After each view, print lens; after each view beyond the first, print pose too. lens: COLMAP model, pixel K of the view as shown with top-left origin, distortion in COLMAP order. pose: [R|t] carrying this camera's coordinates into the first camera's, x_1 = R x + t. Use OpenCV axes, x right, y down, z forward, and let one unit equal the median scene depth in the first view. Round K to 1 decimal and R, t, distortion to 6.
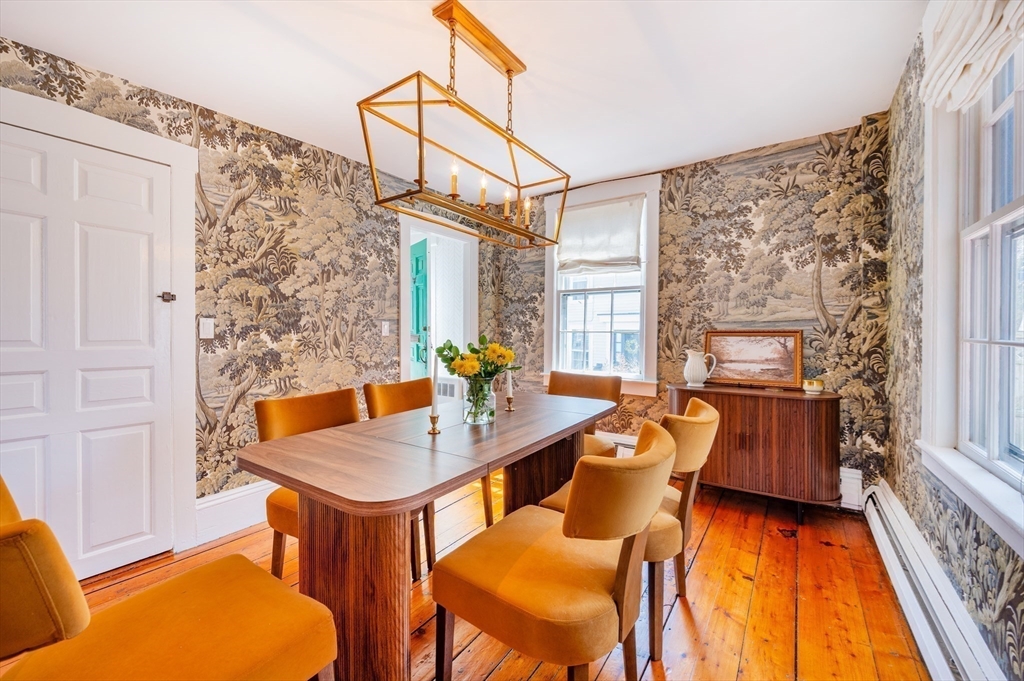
lens RADIAL K [[419.0, 0, 512.0], [0, 419.0, 340.5], [0, 0, 1]] dist [0.000283, 0.000005]
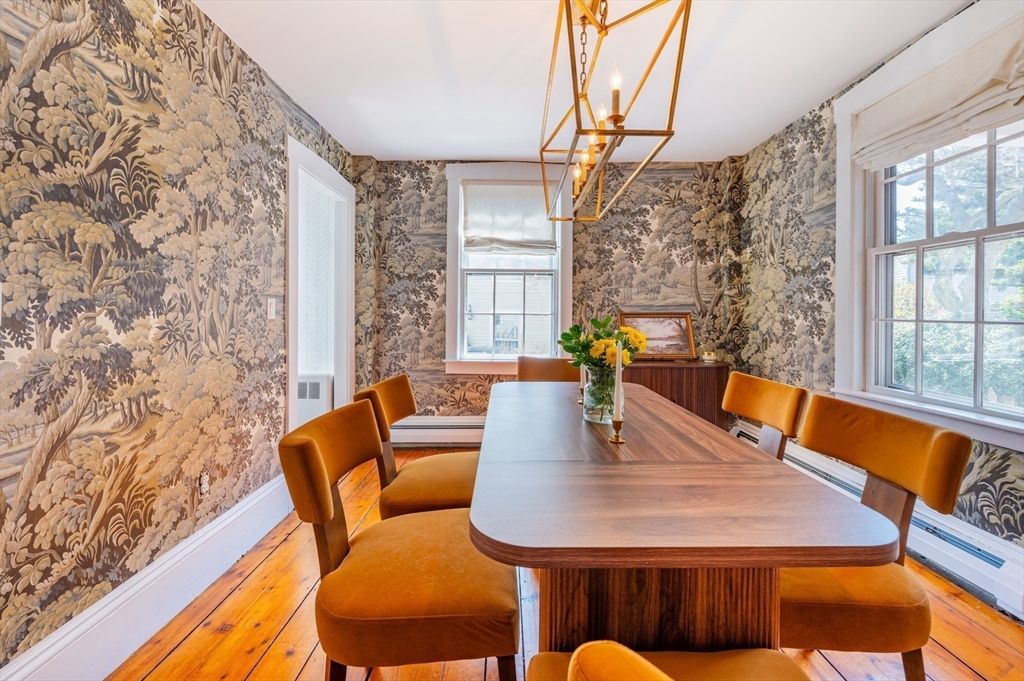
lens RADIAL K [[416.8, 0, 513.3], [0, 416.8, 318.1], [0, 0, 1]] dist [0.000617, 0.000439]
pose [[0.815337, -0.003831, 0.578974, -0.448028], [0.010533, 0.999911, -0.008217, -0.003815], [-0.578891, 0.012798, 0.815305, 0.265415]]
